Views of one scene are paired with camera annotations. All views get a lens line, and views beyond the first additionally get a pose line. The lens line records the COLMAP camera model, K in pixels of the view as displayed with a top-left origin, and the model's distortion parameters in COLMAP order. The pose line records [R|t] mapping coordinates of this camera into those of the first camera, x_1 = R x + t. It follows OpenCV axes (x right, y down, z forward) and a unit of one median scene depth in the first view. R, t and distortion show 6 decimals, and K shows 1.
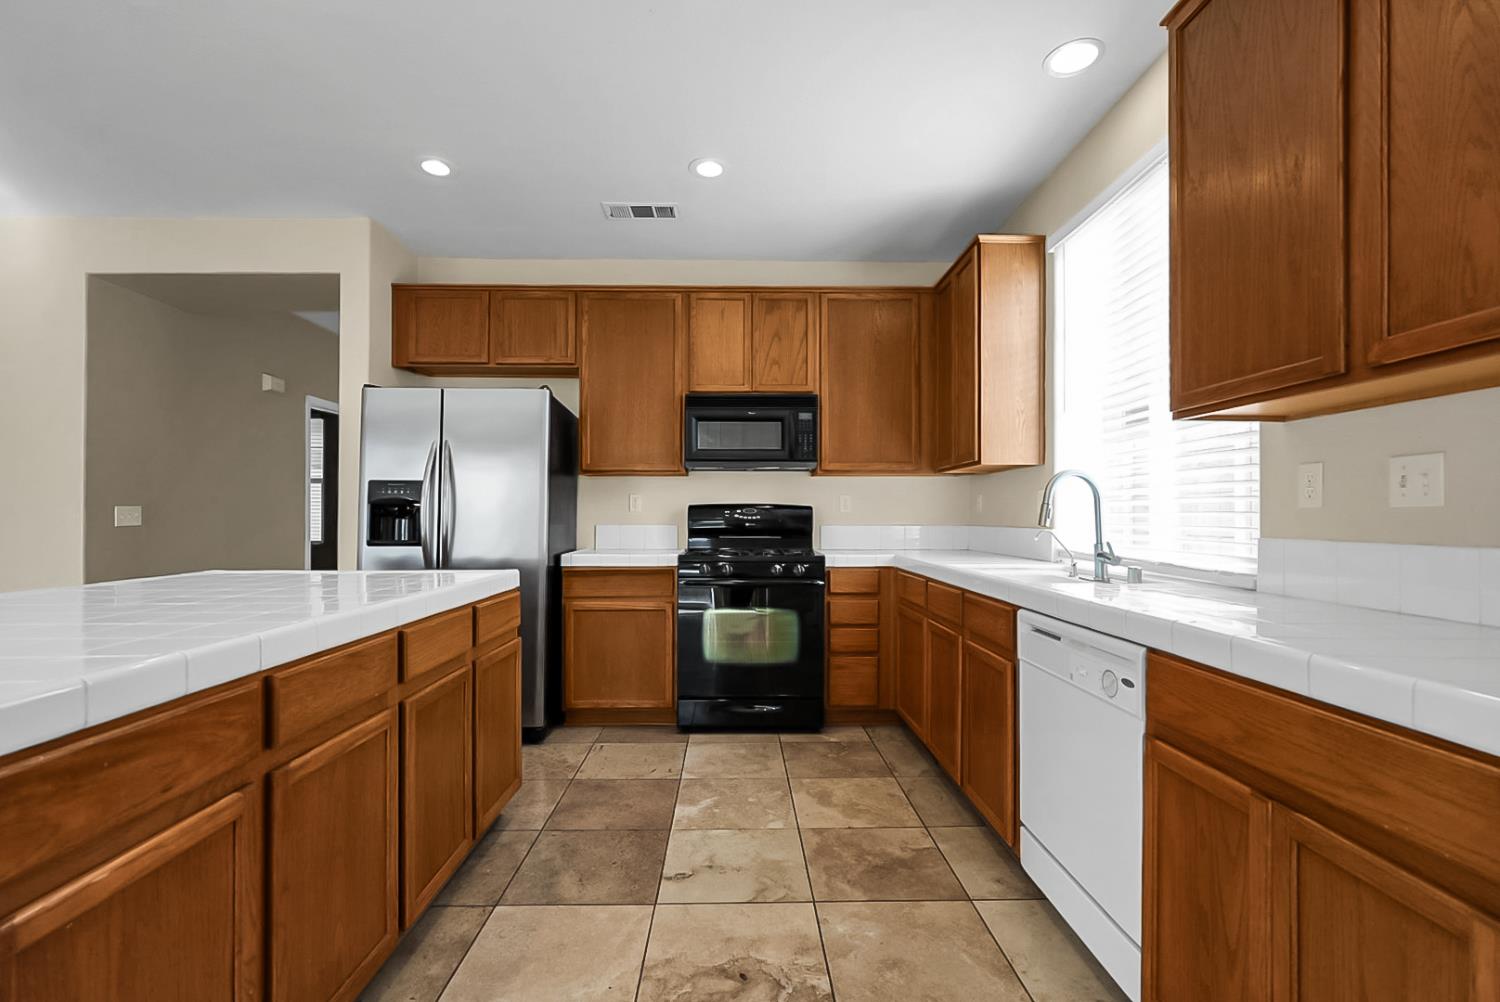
lens RADIAL K [[667.2, 0, 756.2], [0, 667.2, 509.4], [0, 0, 1]] dist [-0.016542, 0.006558]
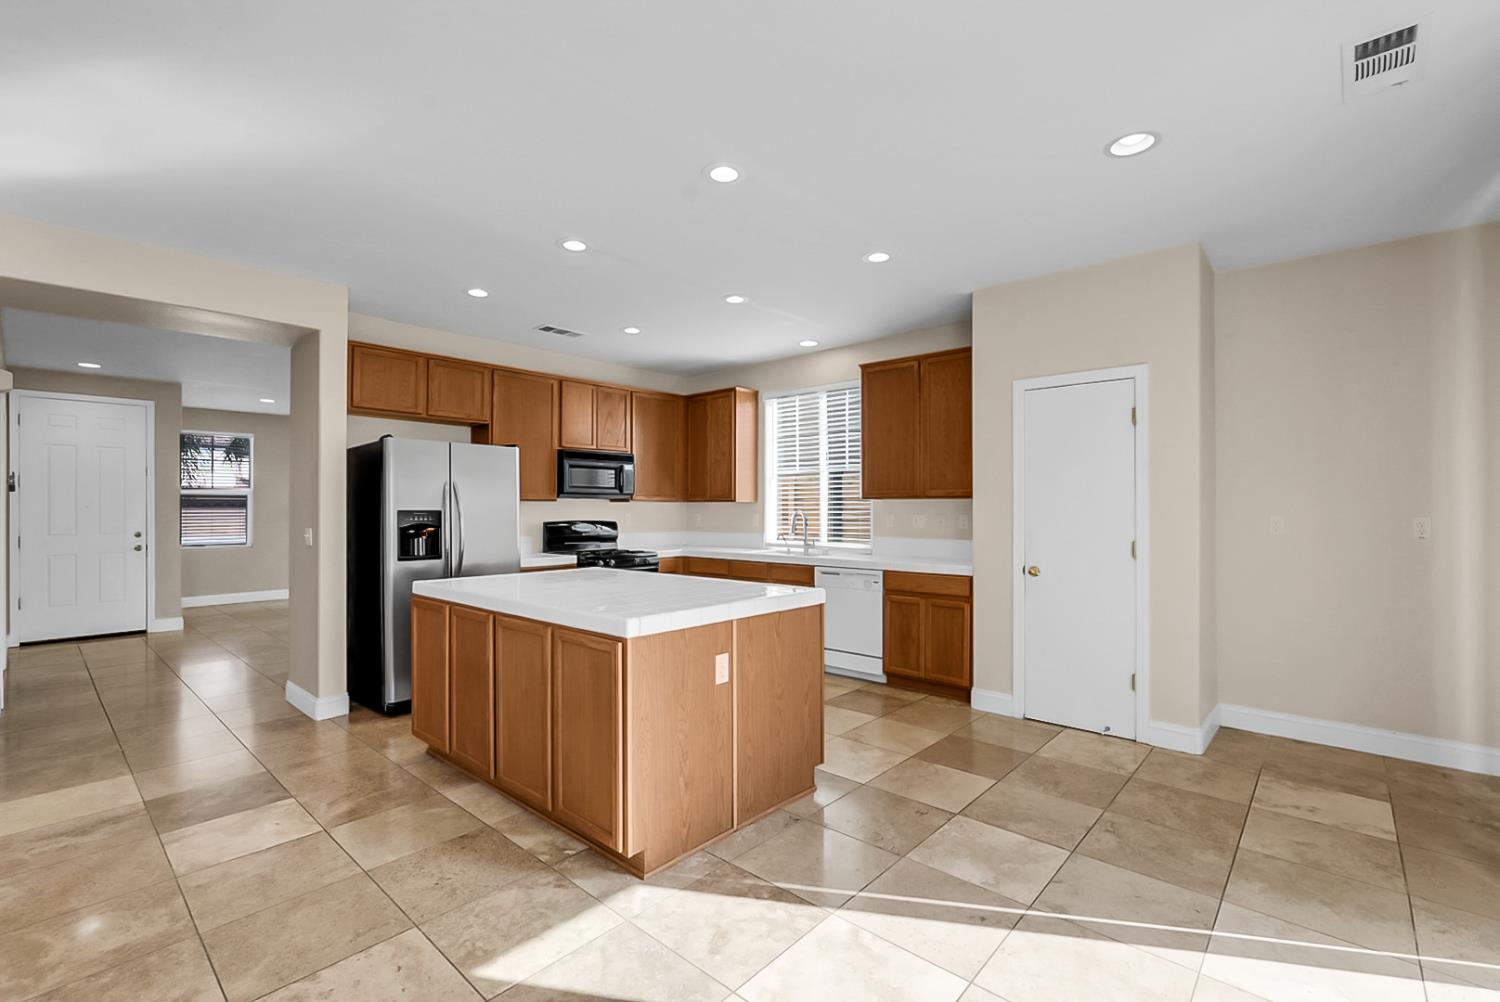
lens RADIAL K [[658.9, 0, 749.8], [0, 658.9, 505.7], [0, 0, 1]] dist [-0.010994, 0.005631]
pose [[0.685971, 0.004107, 0.727617, -1.034904], [-0.006631, 0.999978, 0.000607, -0.057217], [-0.727599, -0.005241, 0.685983, -0.374290]]
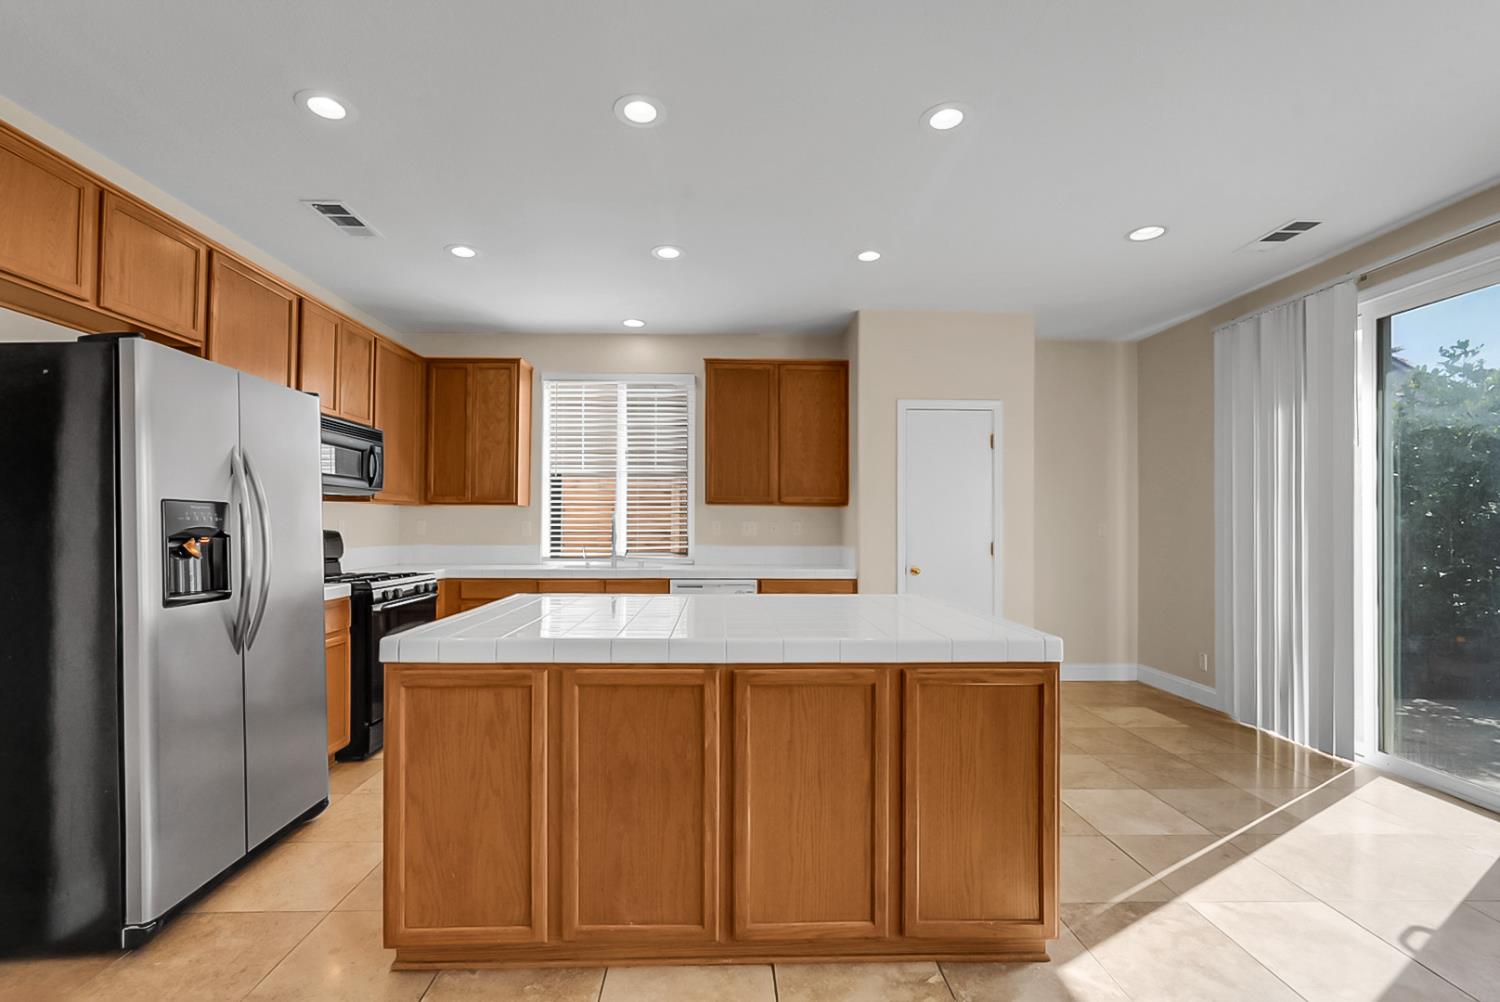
lens RADIAL K [[658.9, 0, 738.7], [0, 658.9, 517.8], [0, 0, 1]] dist [-0.010994, 0.005631]
pose [[-0.002441, 0.011509, 0.999931, -1.169745], [-0.014363, 0.999830, -0.011543, -0.026689], [-0.999894, -0.014390, -0.002275, 0.471878]]
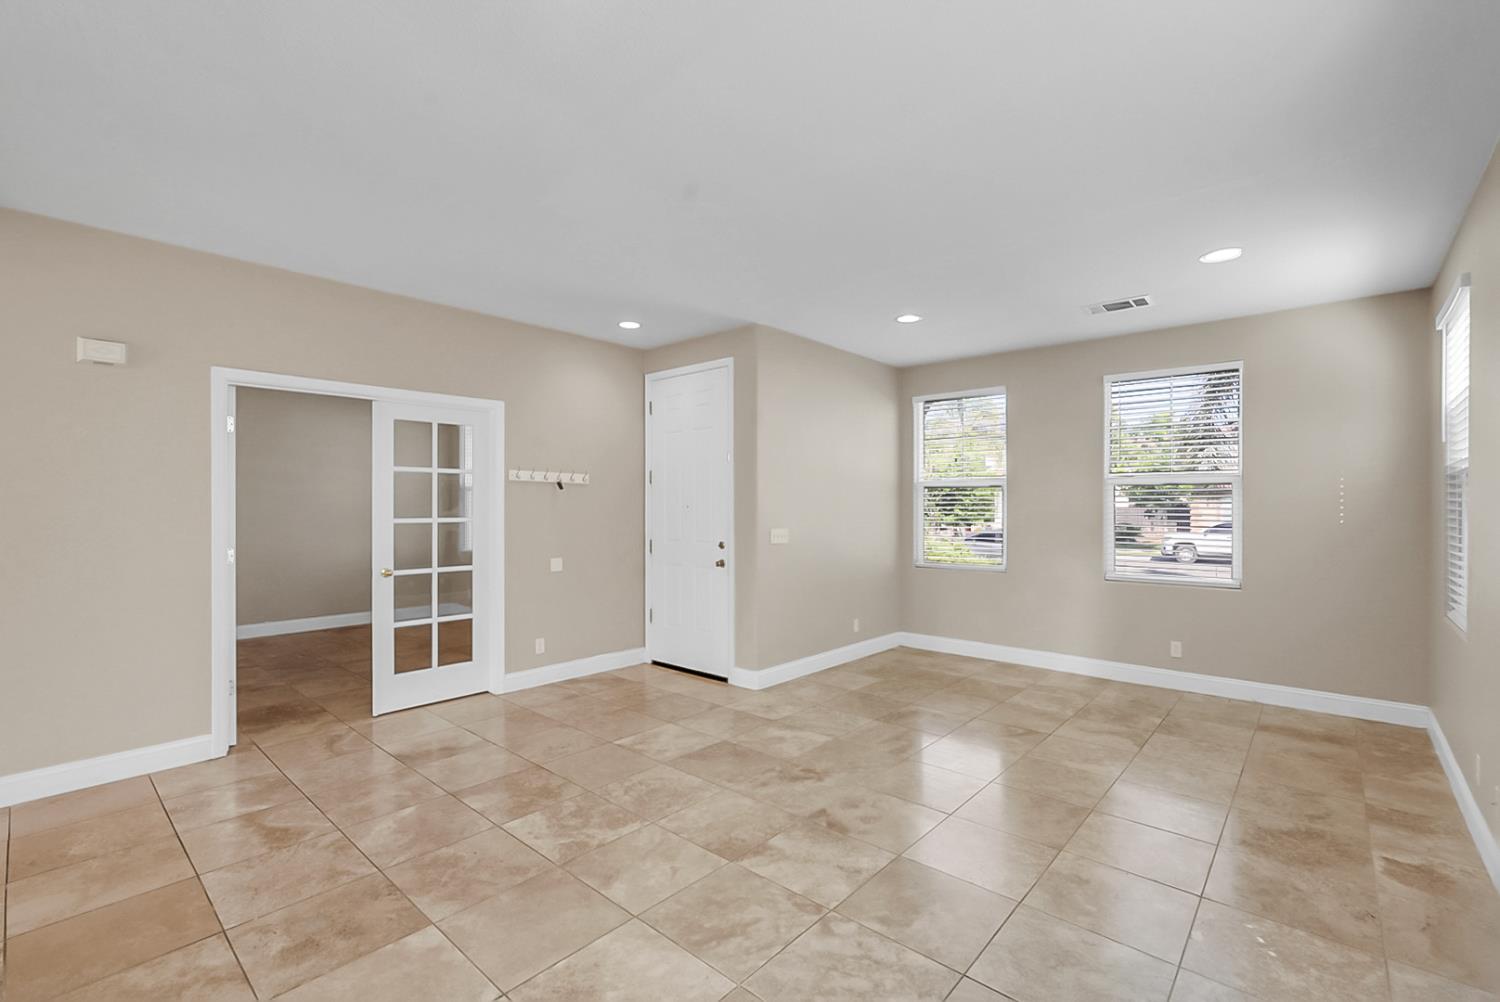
lens RADIAL K [[658.9, 0, 756.9], [0, 658.9, 504.0], [0, 0, 1]] dist [-0.010994, 0.005631]
pose [[0.732197, -0.000366, -0.681093, 0.298751], [0.007925, 0.999937, 0.007983, -0.058107], [0.681047, -0.011243, 0.732154, 1.479551]]
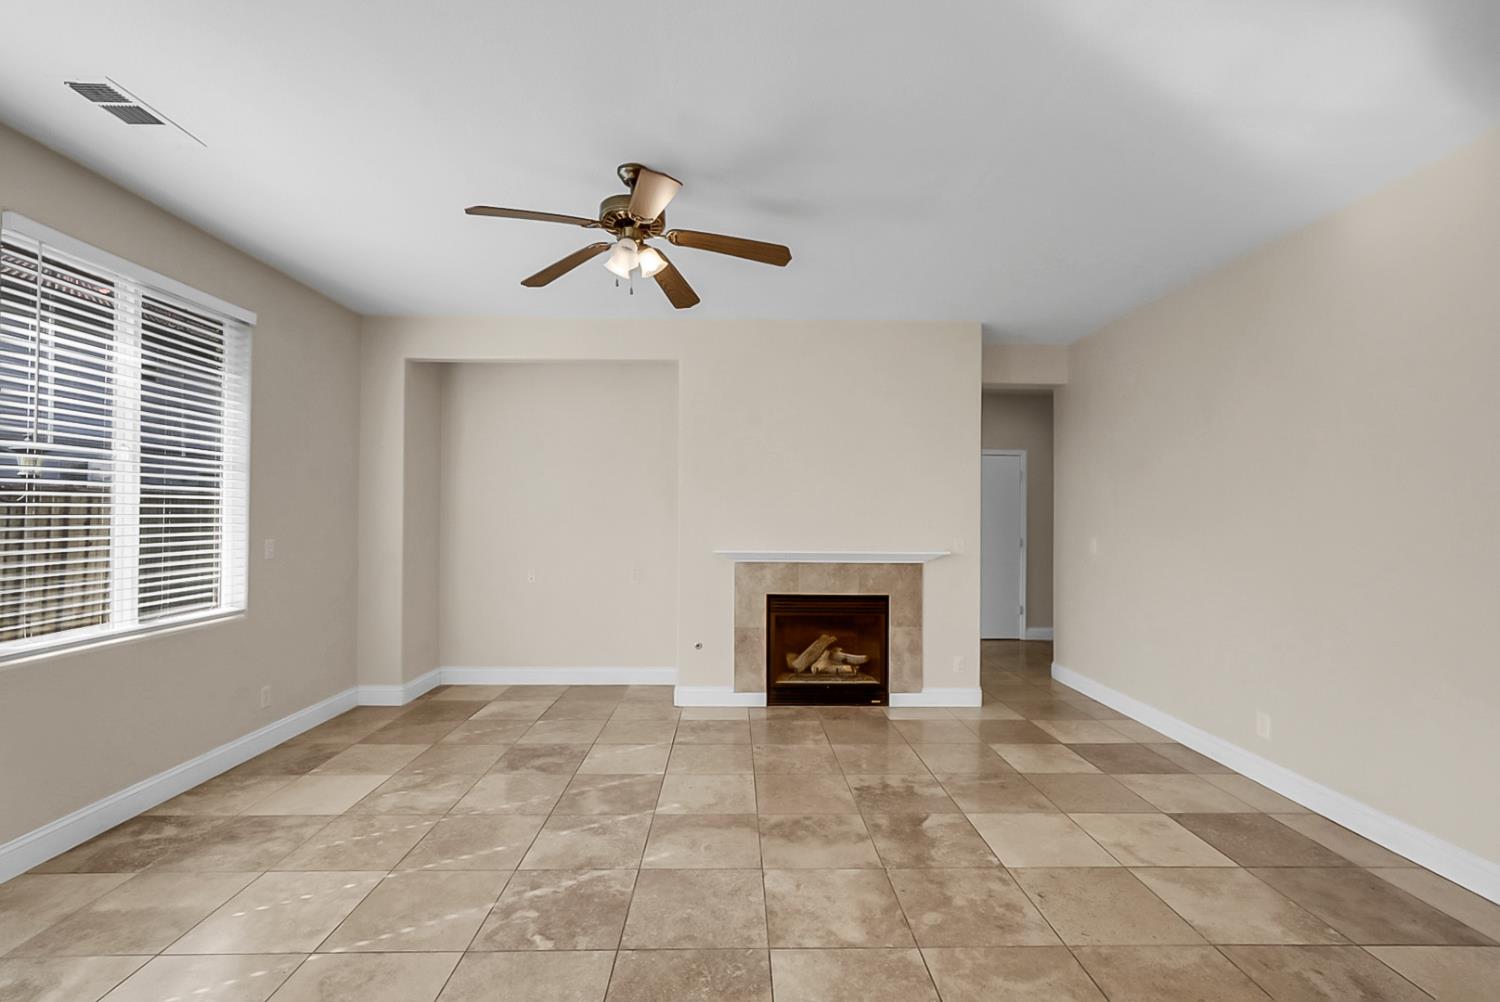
lens RADIAL K [[658.9, 0, 753.6], [0, 658.9, 505.9], [0, 0, 1]] dist [-0.010994, 0.005631]
pose [[0.001830, -0.012772, -0.999917, -0.453648], [0.002023, 0.999916, -0.012768, -0.058784], [0.999996, -0.001999, 0.001856, 0.267083]]
